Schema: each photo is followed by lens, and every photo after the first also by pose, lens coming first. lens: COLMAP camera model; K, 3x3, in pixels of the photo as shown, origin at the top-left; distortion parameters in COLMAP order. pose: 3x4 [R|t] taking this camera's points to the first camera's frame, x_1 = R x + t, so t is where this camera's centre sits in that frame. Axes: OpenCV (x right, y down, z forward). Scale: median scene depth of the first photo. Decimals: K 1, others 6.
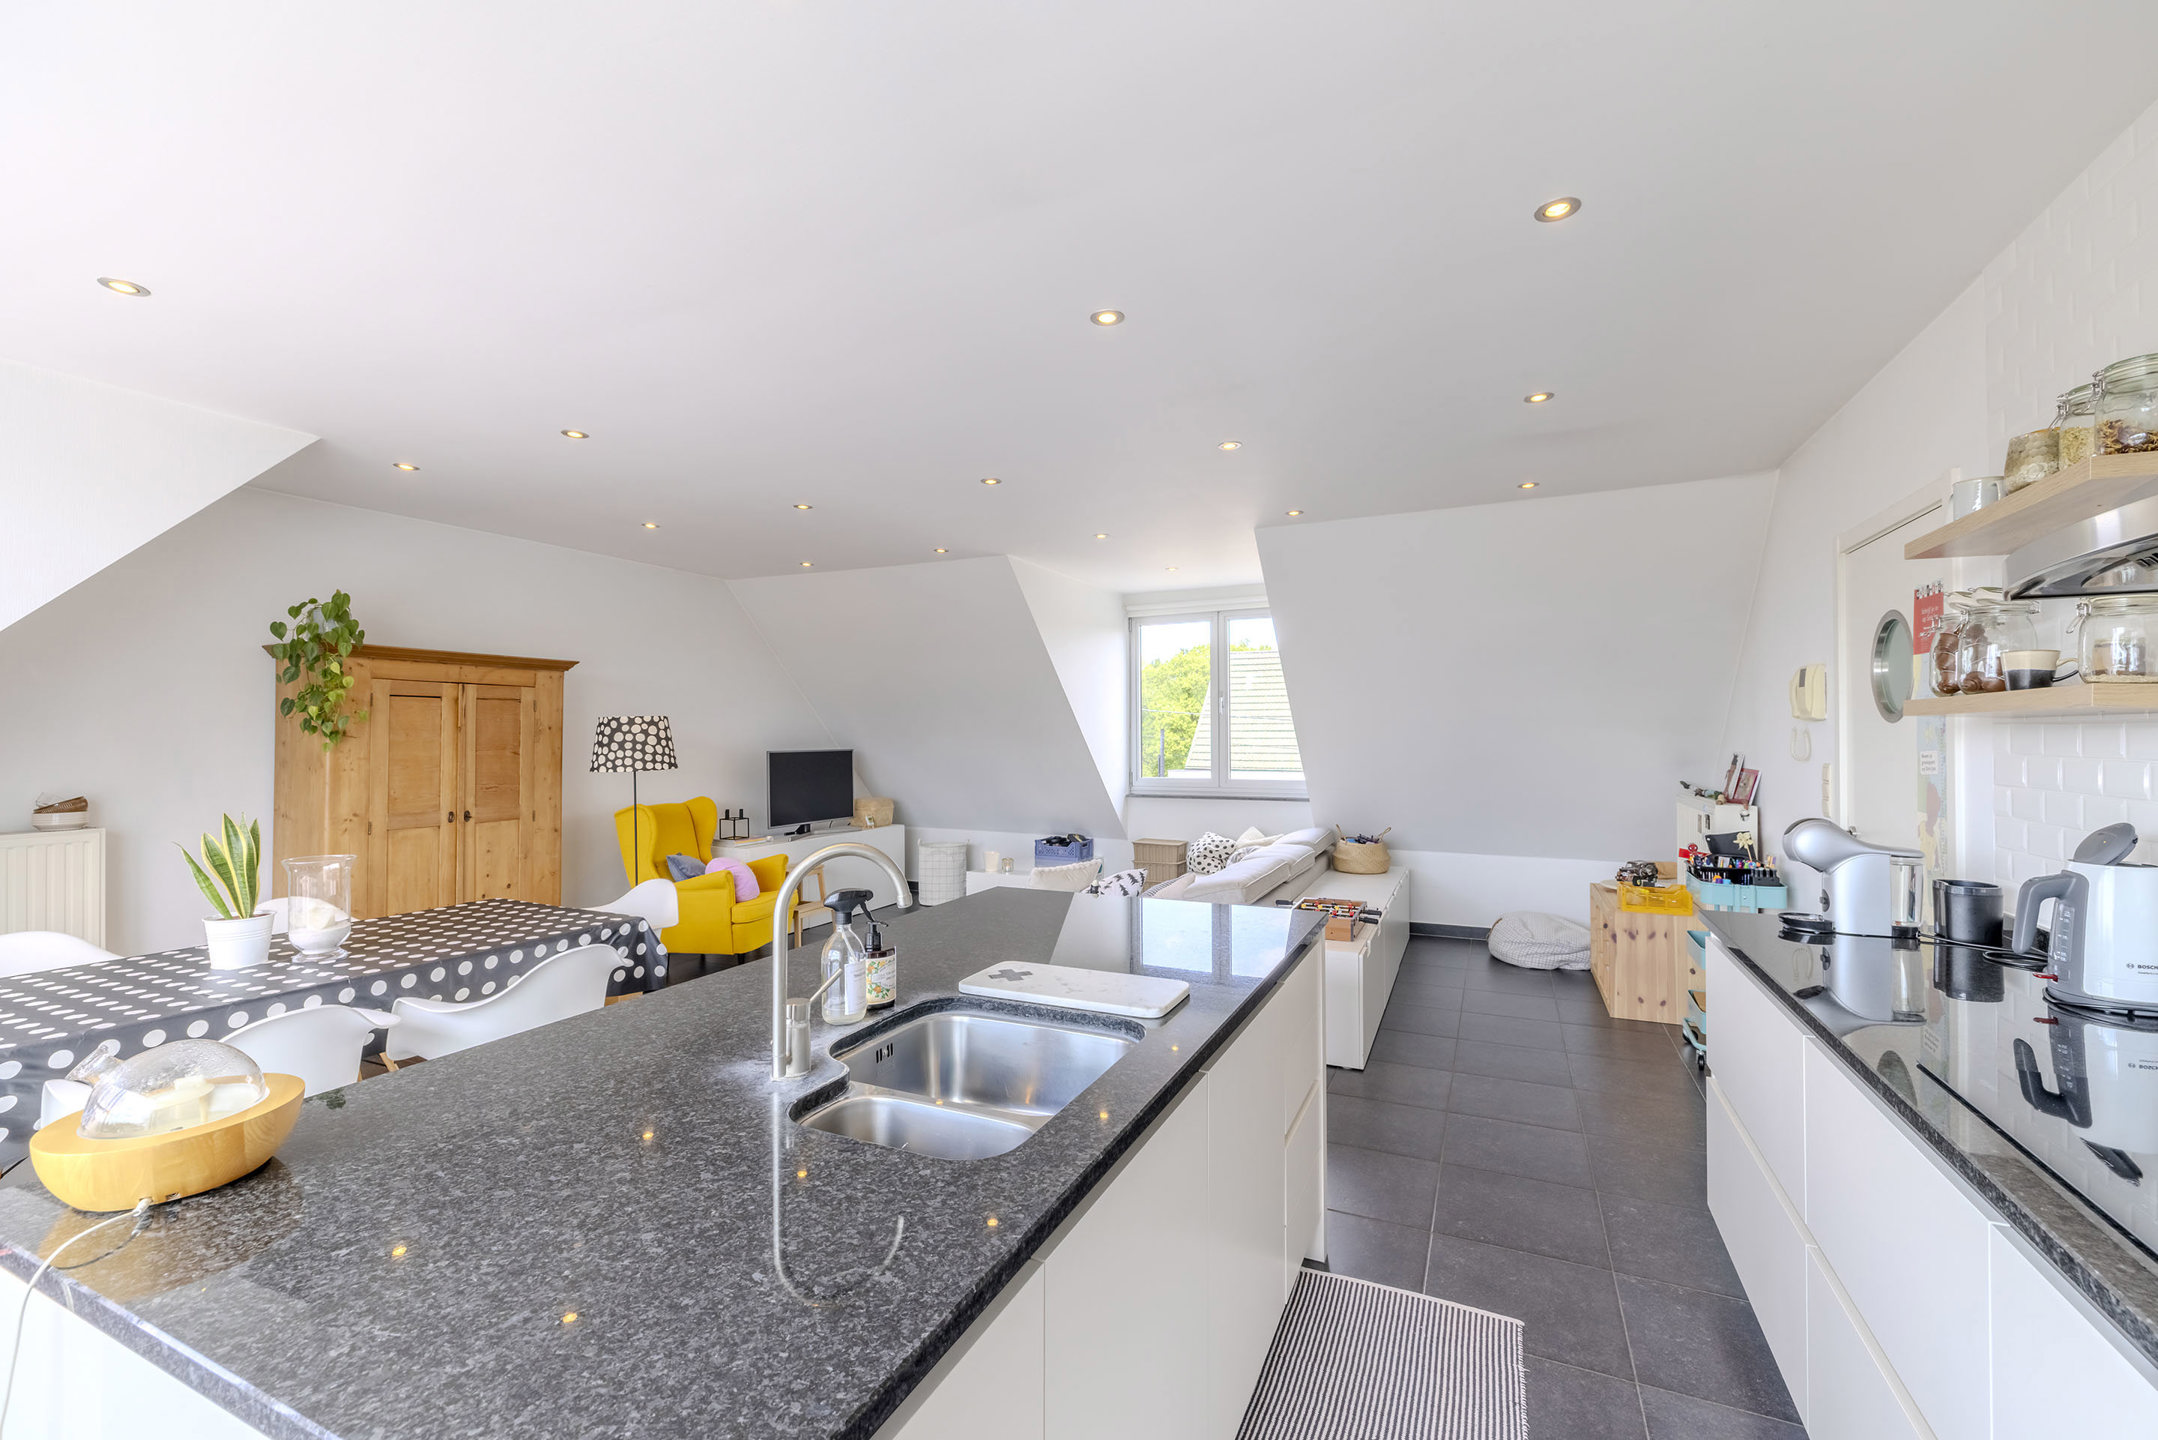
lens RADIAL K [[906.8, 0, 1078.8], [0, 906.8, 751.8], [0, 0, 1]] dist [0.000435, 0.000305]
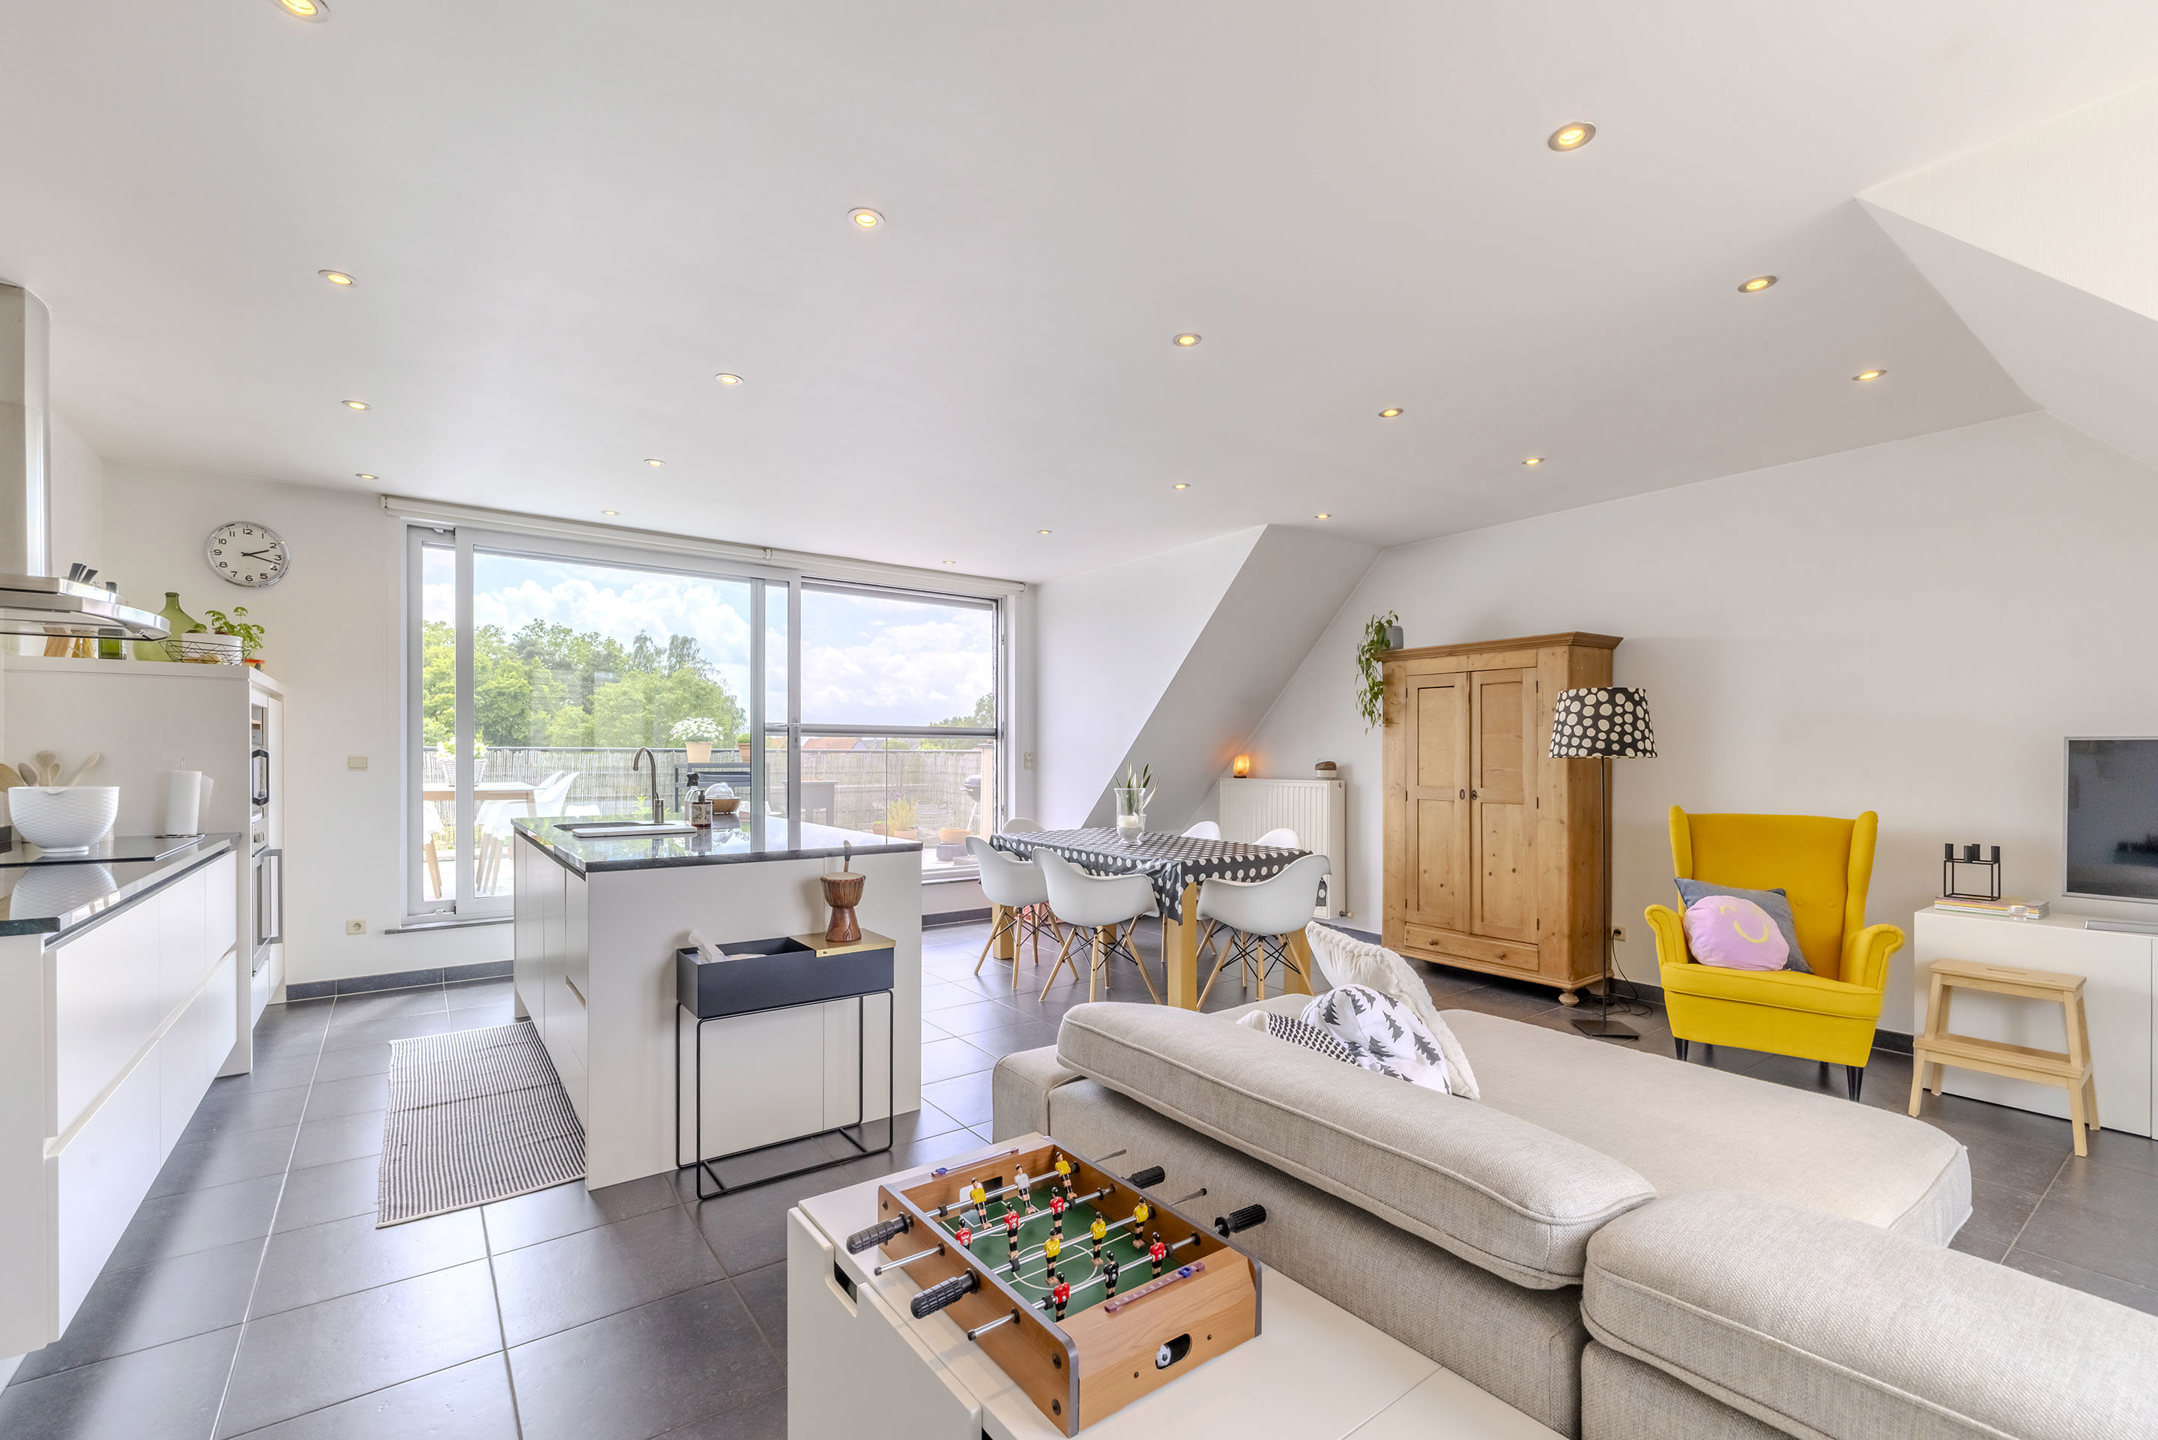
lens RADIAL K [[928.2, 0, 1080.5], [0, 928.2, 763.4], [0, 0, 1]] dist [0.004841, 0.000496]
pose [[-0.480175, 0.010558, -0.877109, 0.487670], [-0.018000, 0.999598, 0.021886, 0.016916], [0.876988, 0.026297, -0.479792, 1.066657]]
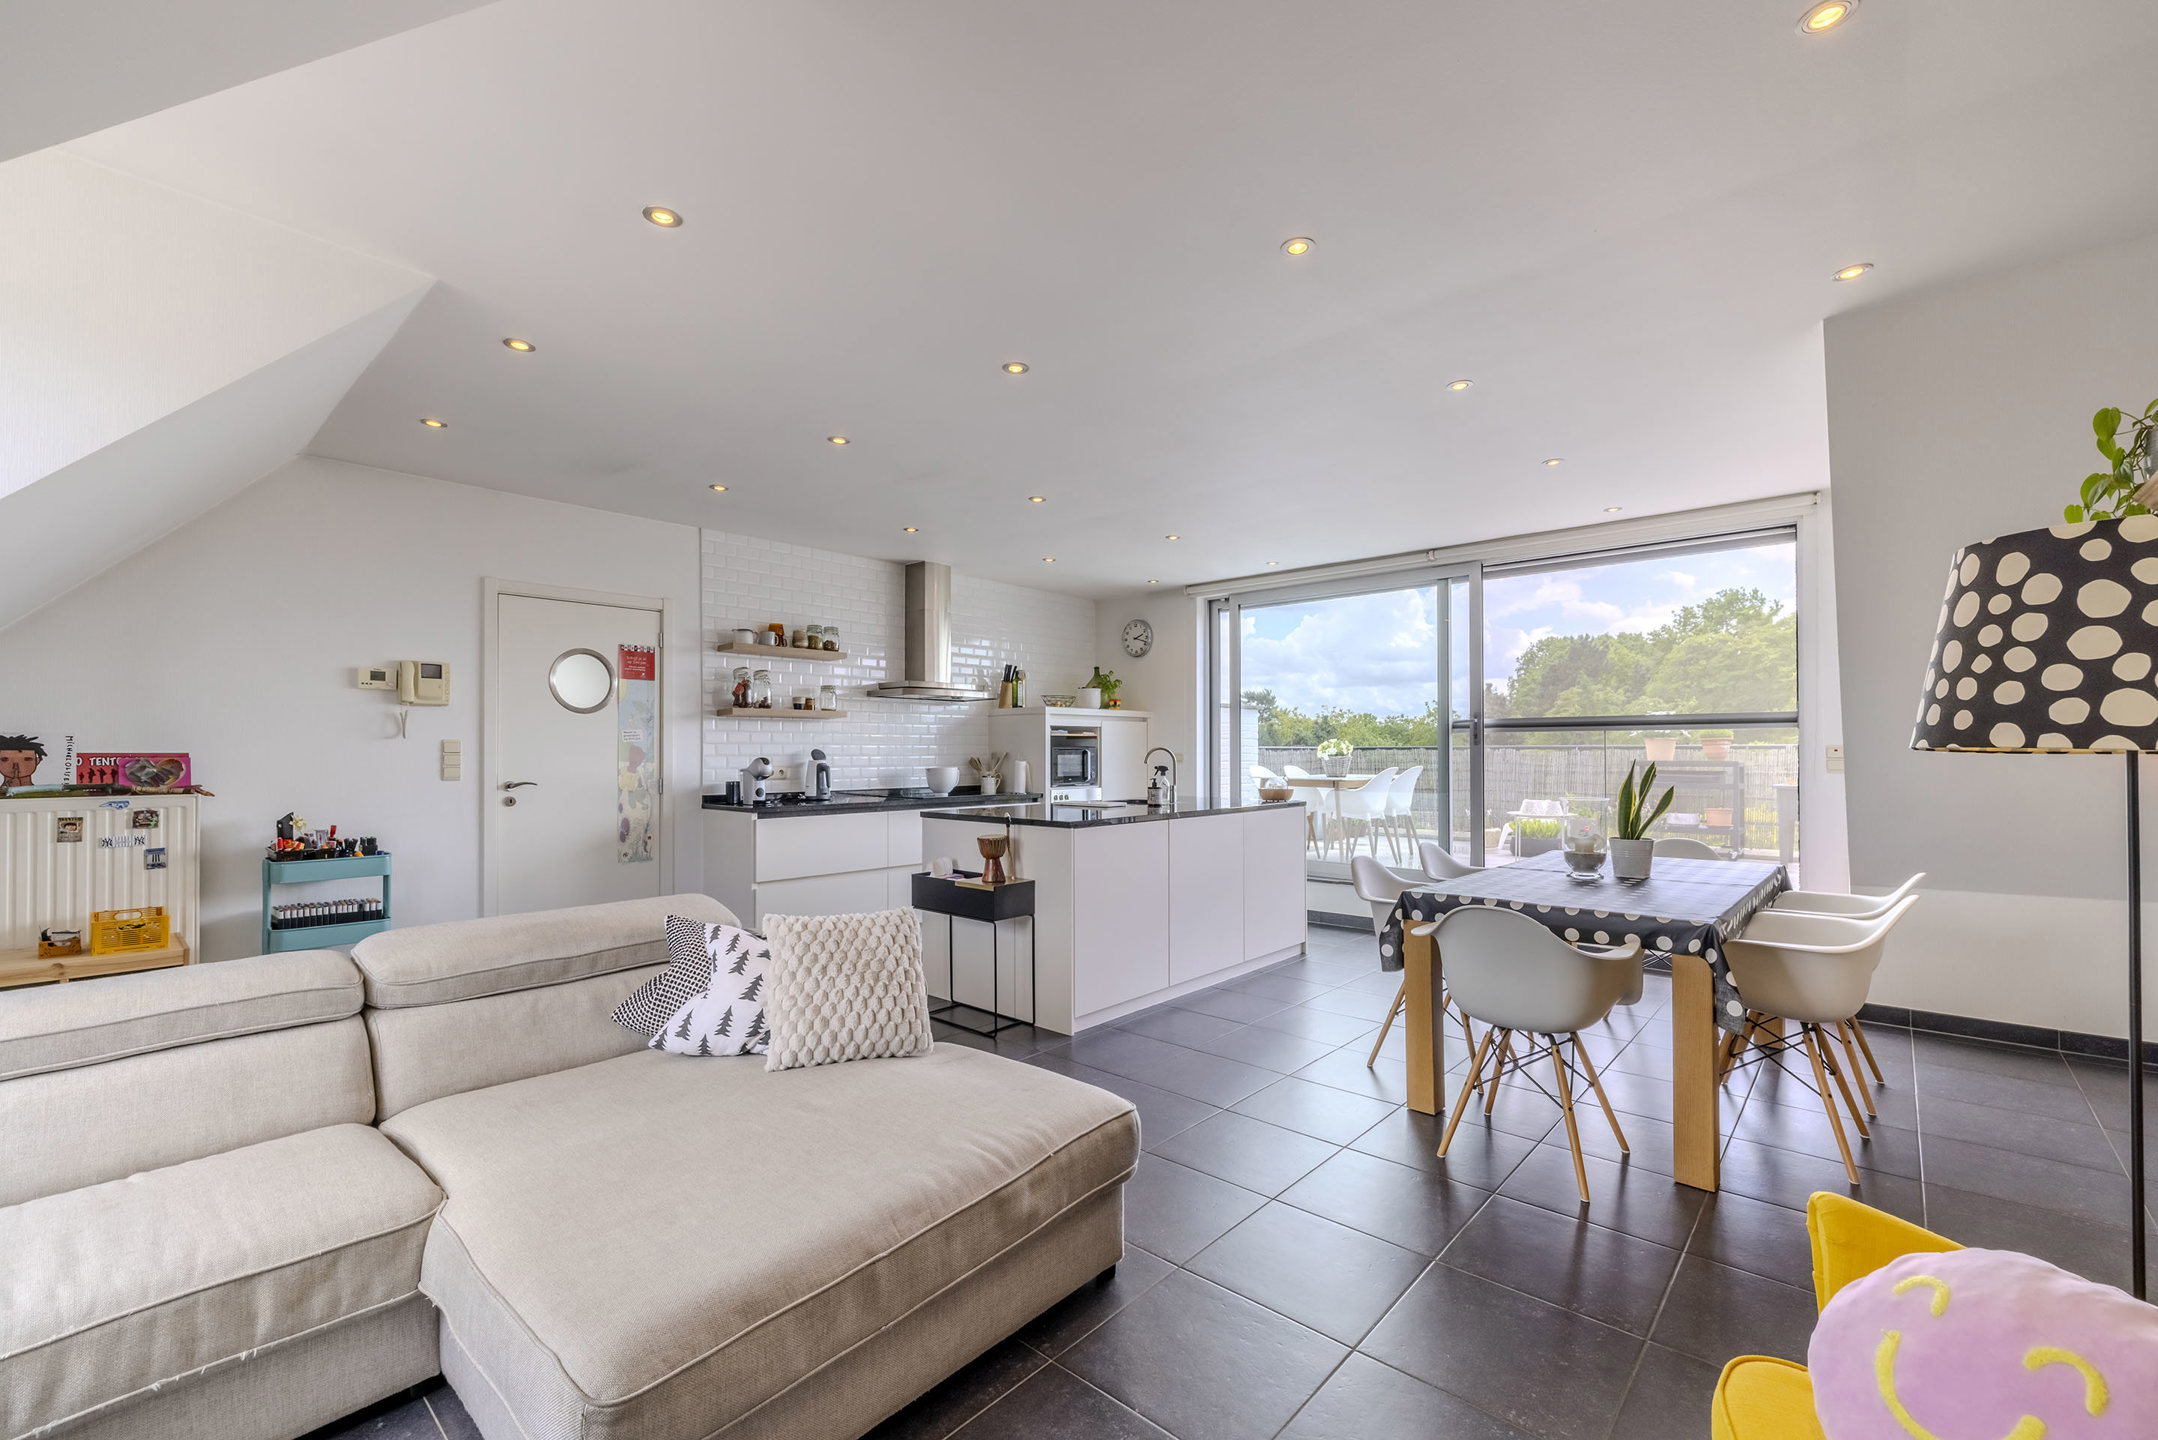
lens RADIAL K [[889.1, 0, 1079.8], [0, 889.1, 762.9], [0, 0, 1]] dist [-0.000573, -0.000033]
pose [[-0.955576, 0.003352, 0.294725, -0.347336], [0.012937, 0.999449, 0.030576, 0.012748], [-0.294460, 0.033031, -0.955093, 1.435181]]
